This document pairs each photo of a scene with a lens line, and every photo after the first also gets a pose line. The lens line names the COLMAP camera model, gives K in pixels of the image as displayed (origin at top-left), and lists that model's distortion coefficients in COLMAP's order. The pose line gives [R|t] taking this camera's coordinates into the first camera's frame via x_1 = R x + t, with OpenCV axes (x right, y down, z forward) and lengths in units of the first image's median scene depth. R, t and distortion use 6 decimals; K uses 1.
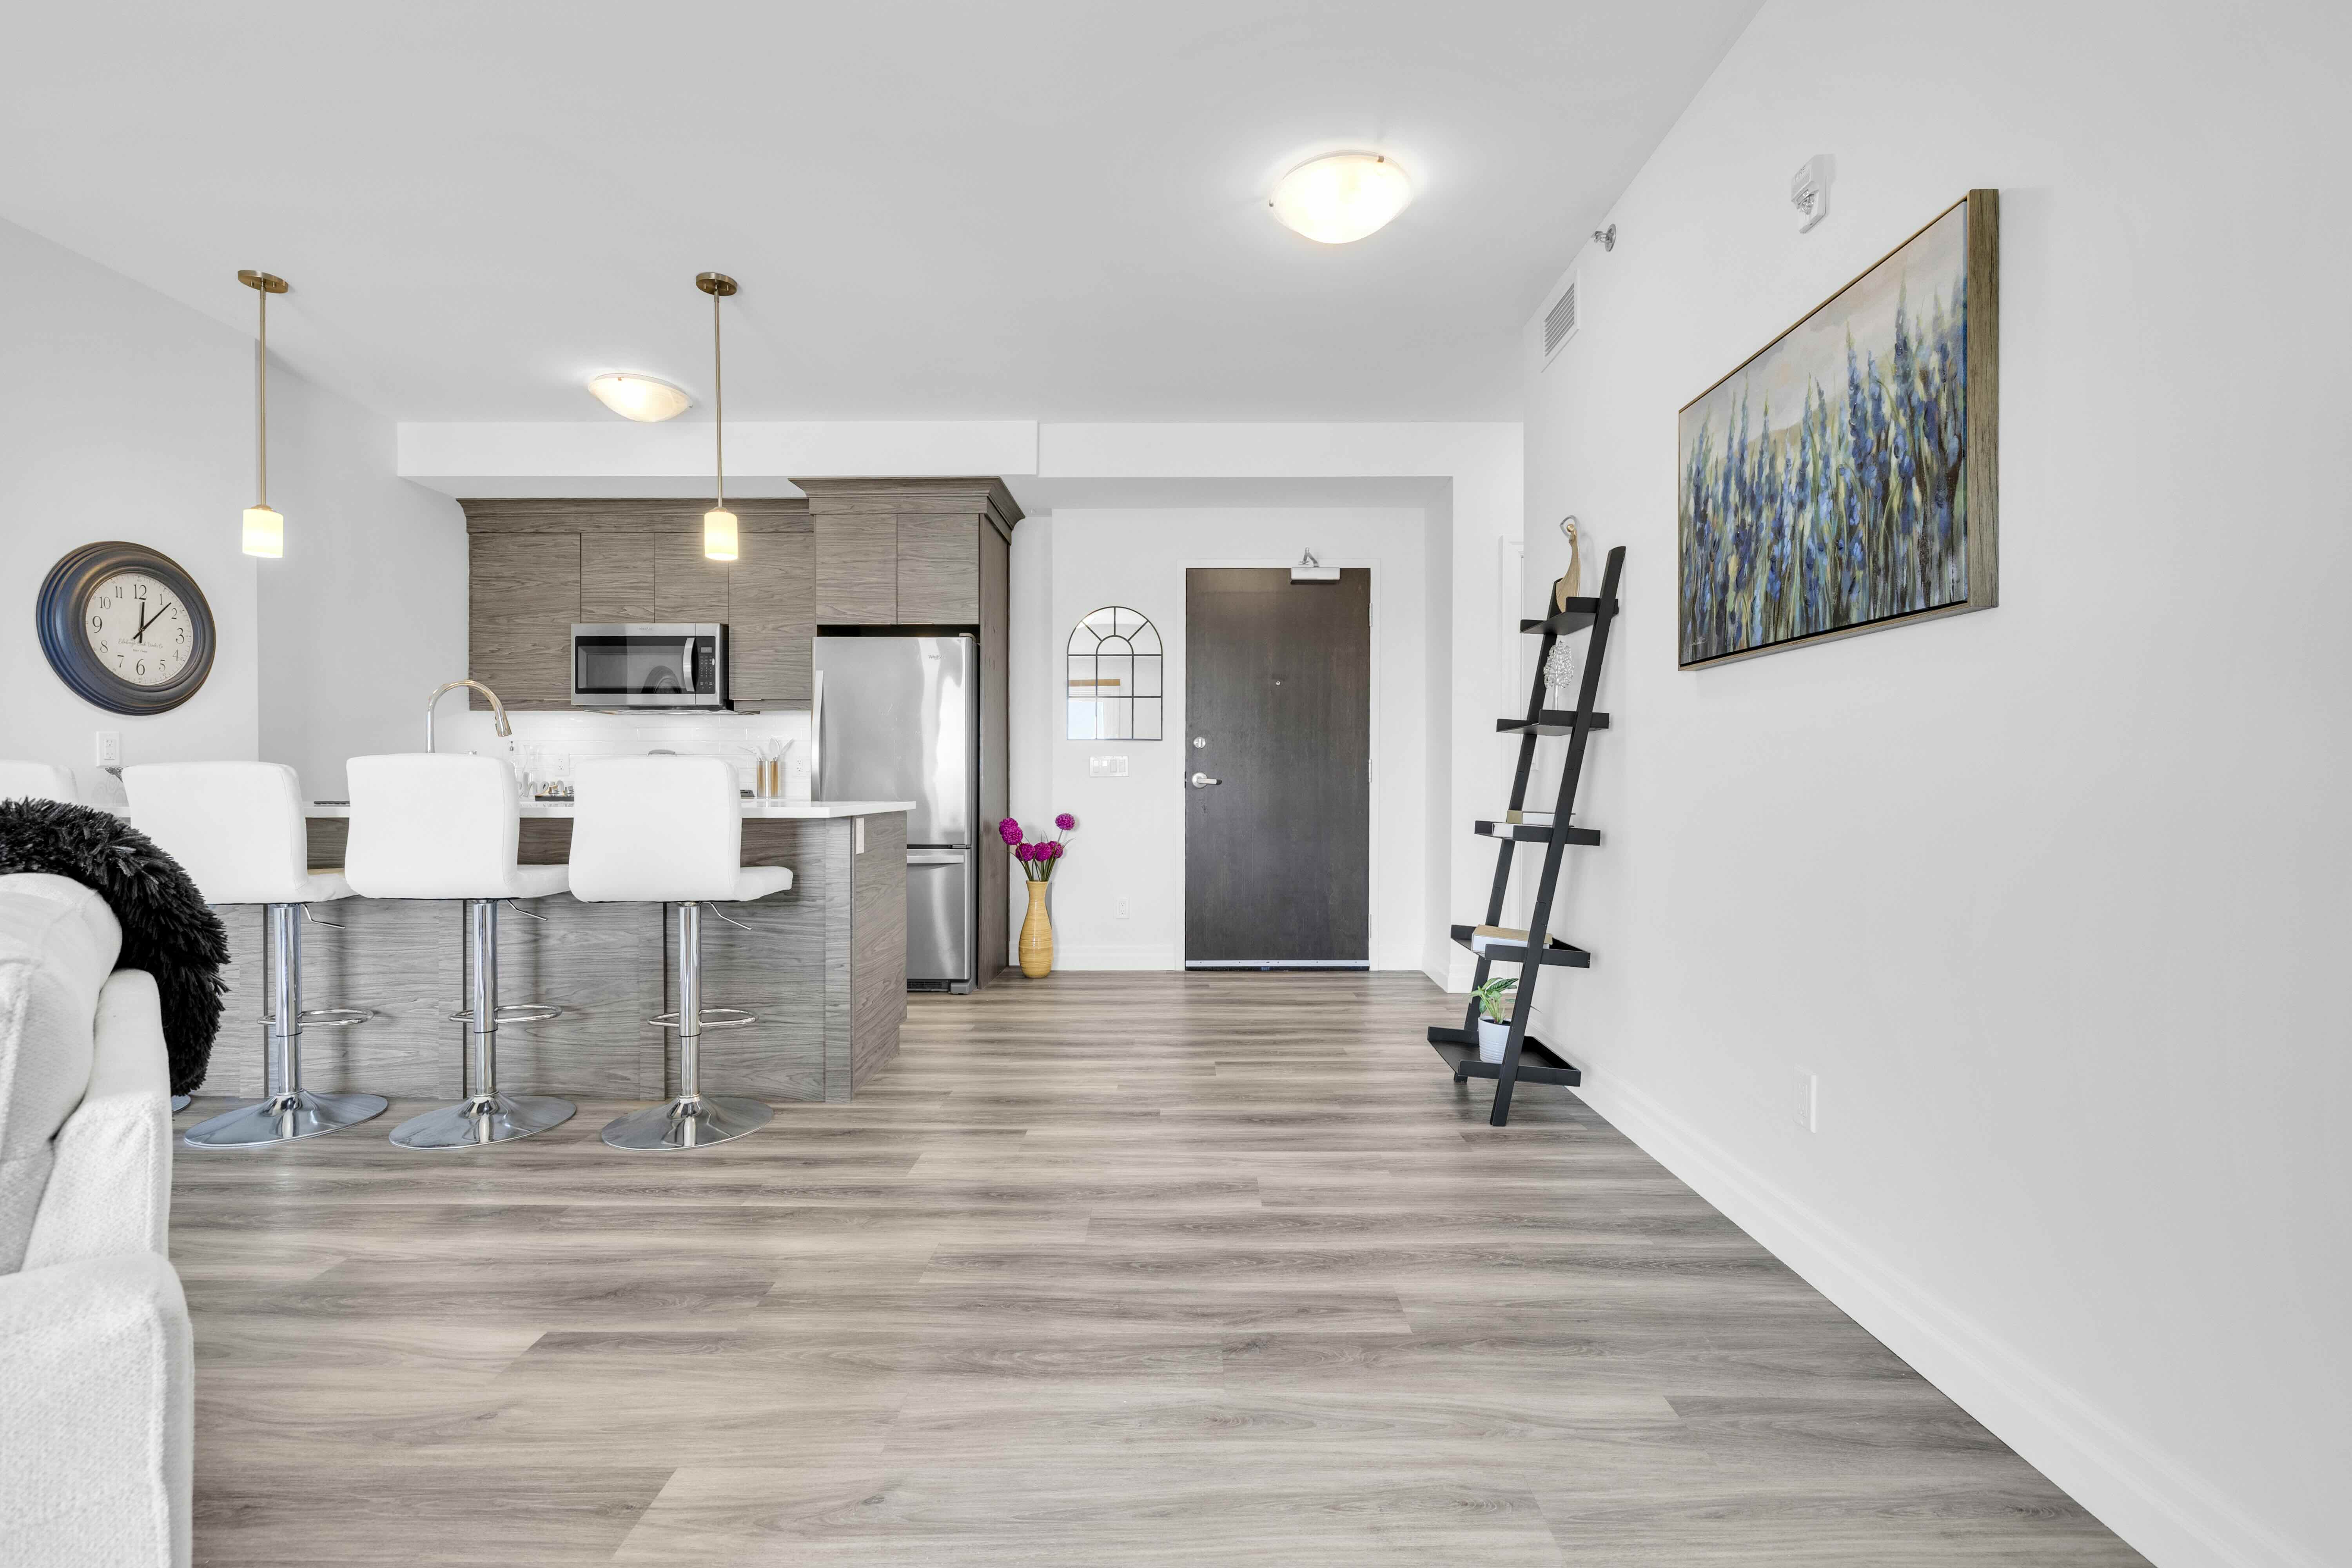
lens RADIAL K [[1027.3, 0, 1171.2], [0, 1027.3, 792.9], [0, 0, 1]] dist [-0.001428, -0.000540]
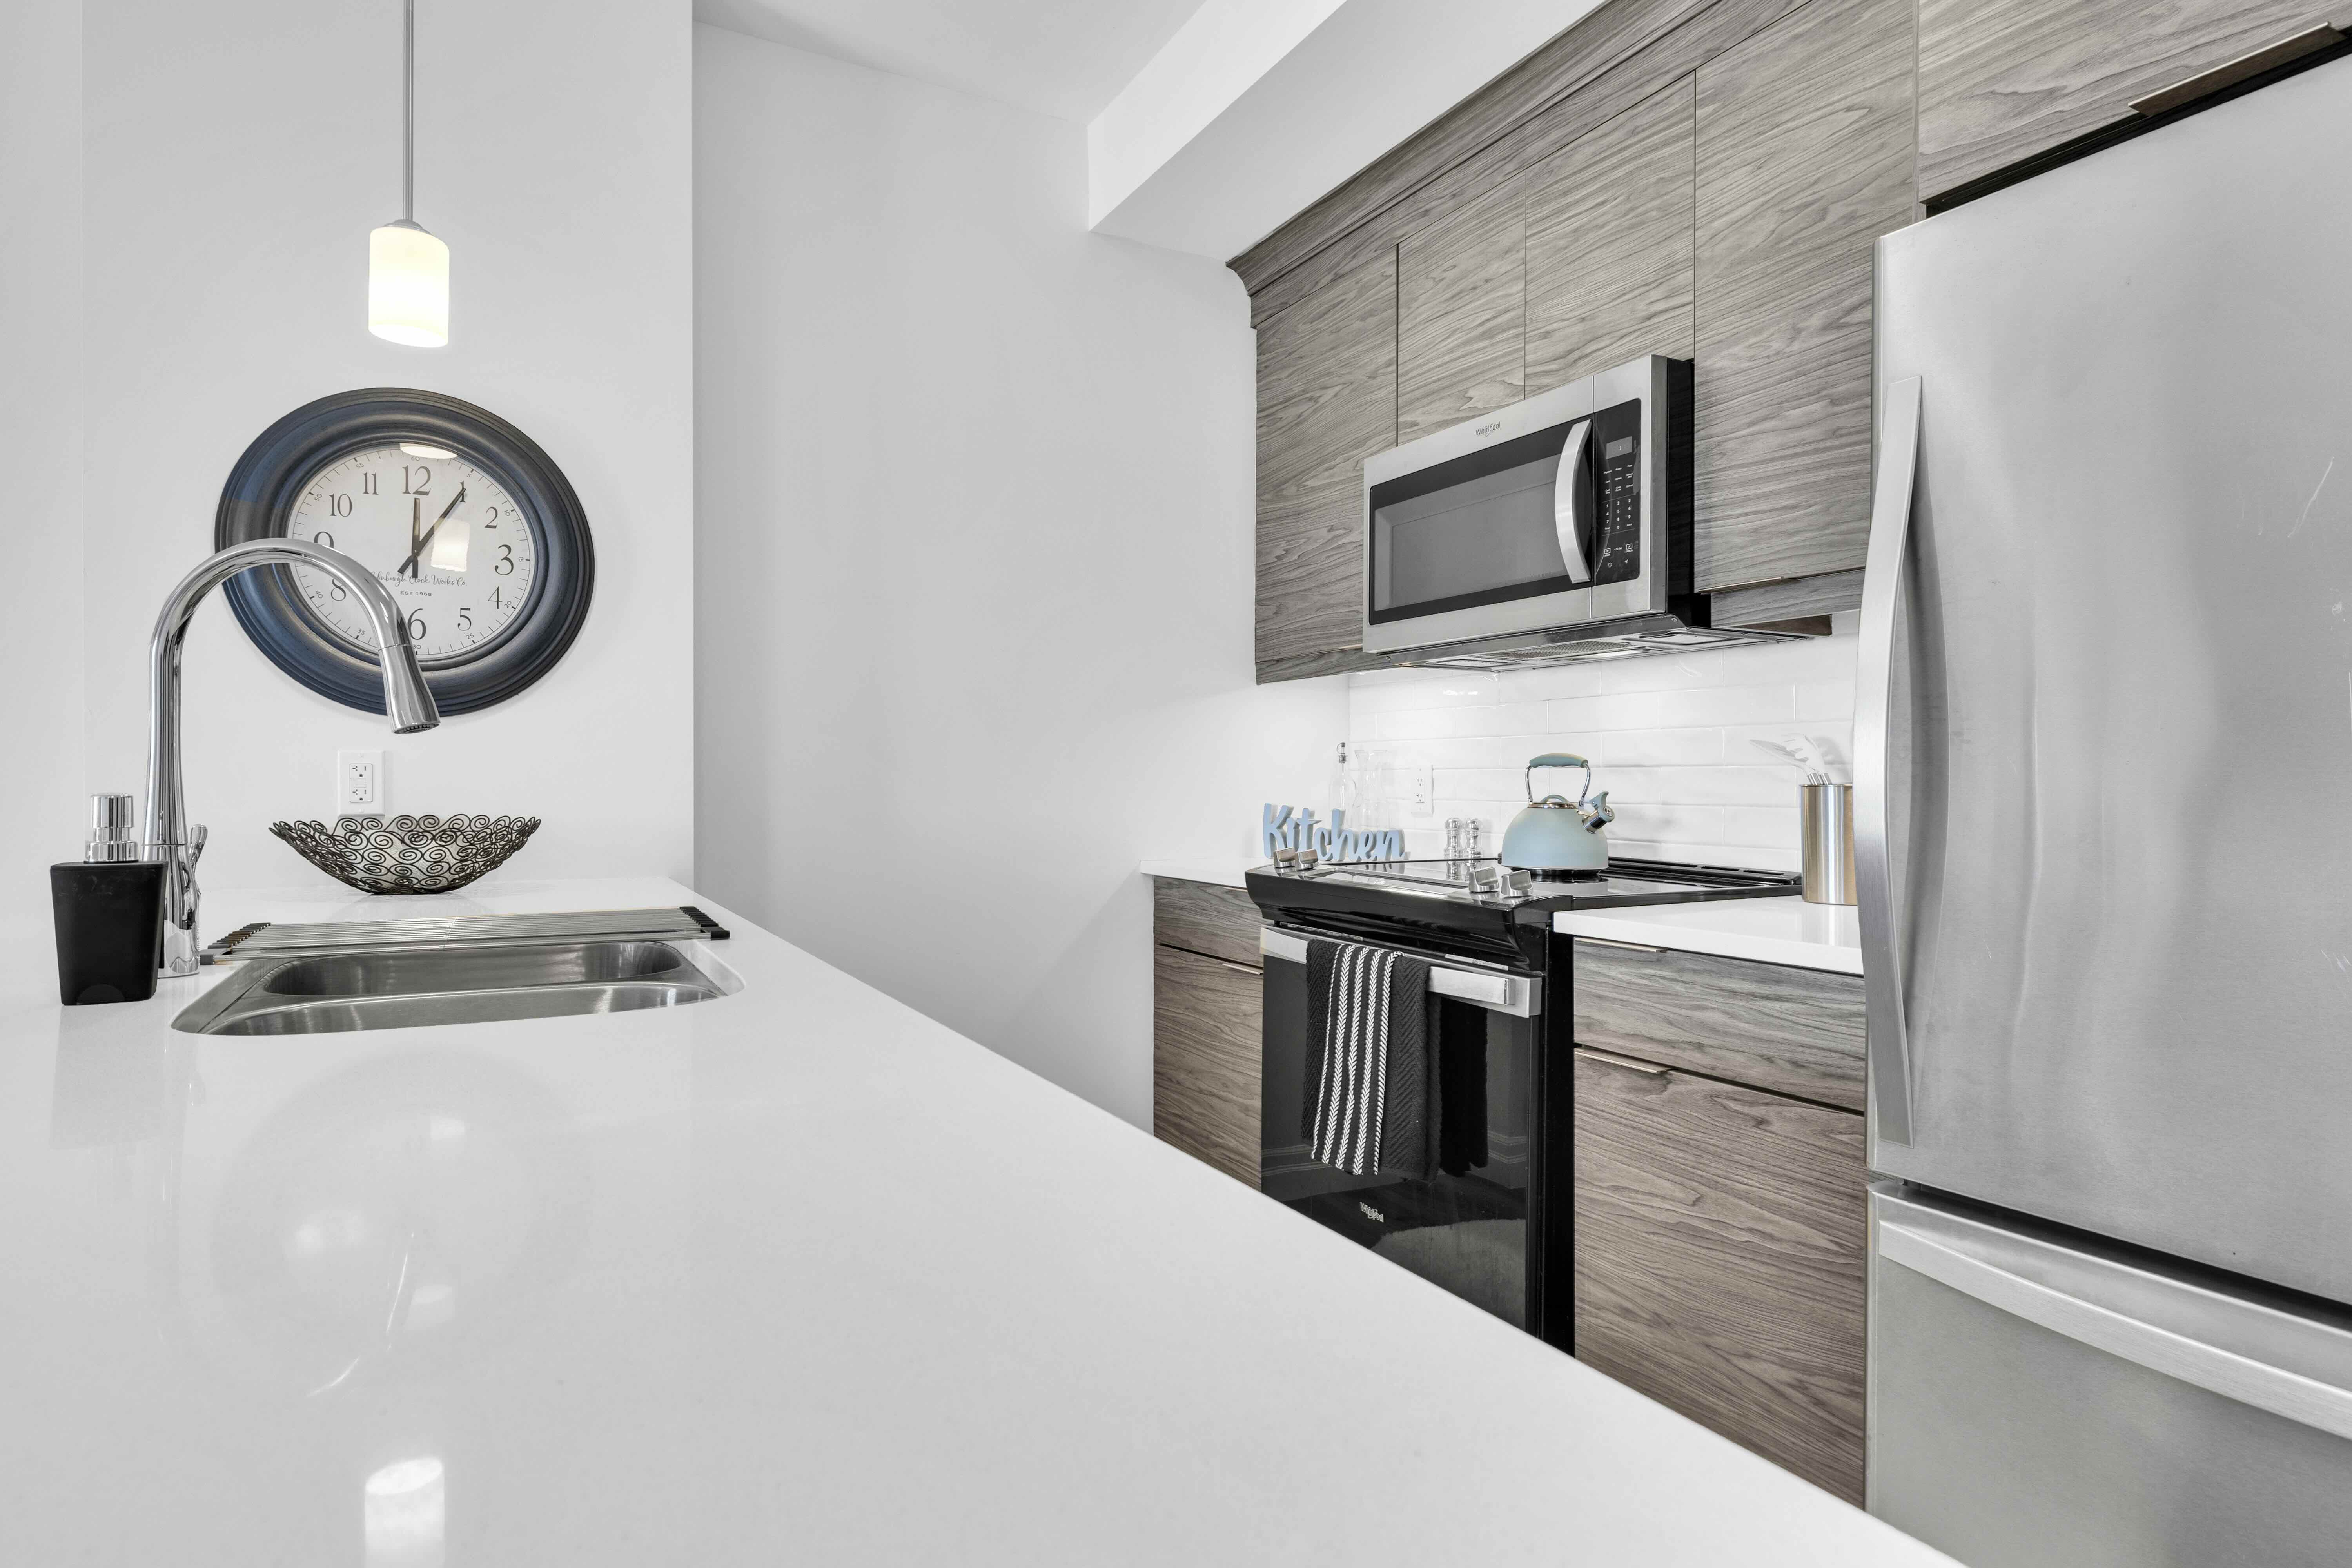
lens RADIAL K [[1276.5, 0, 1176.6], [0, 1276.5, 787.9], [0, 0, 1]] dist [0.002136, 0.000951]
pose [[0.499140, 0.002433, -0.866518, -0.270435], [-0.009993, 0.999946, -0.002949, -0.044831], [0.866464, 0.010131, 0.499138, 1.077885]]
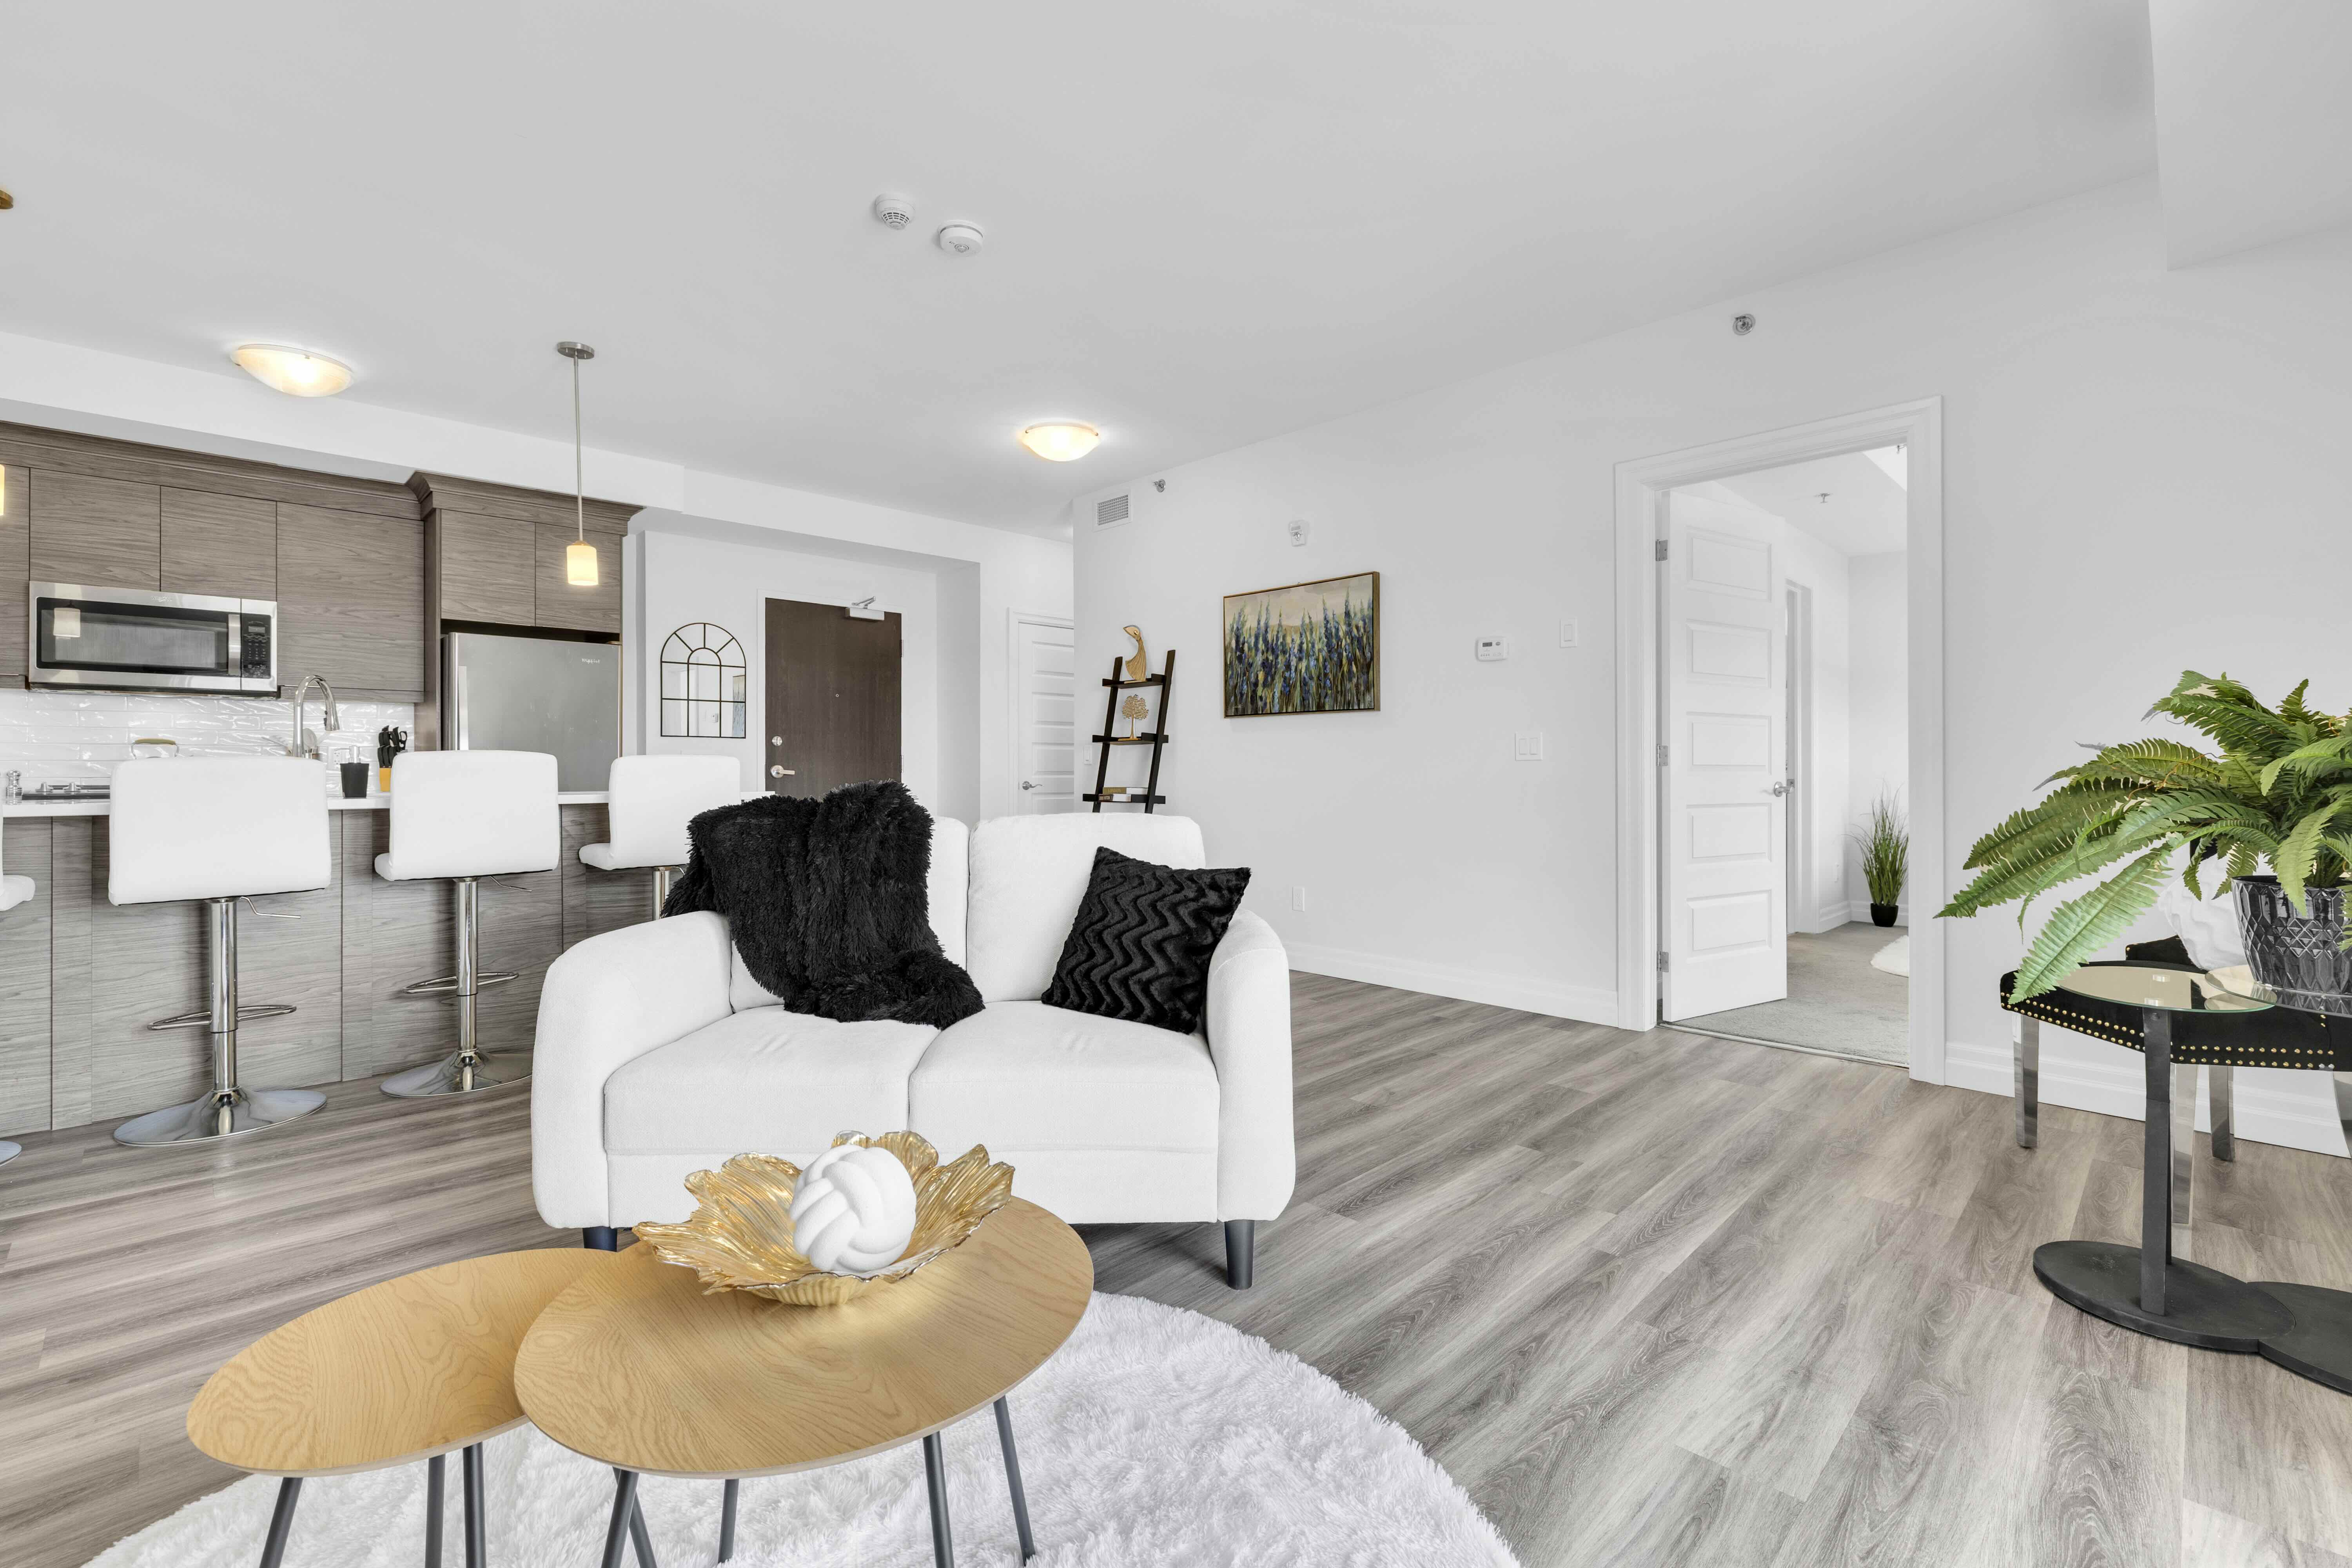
lens RADIAL K [[1027.3, 0, 1175.9], [0, 1027.3, 772.7], [0, 0, 1]] dist [-0.001428, -0.000540]
pose [[0.702952, -0.005497, 0.711216, -0.840262], [0.012992, 0.999903, -0.005113, 0.002599], [-0.711119, 0.012834, 0.702955, -0.326667]]
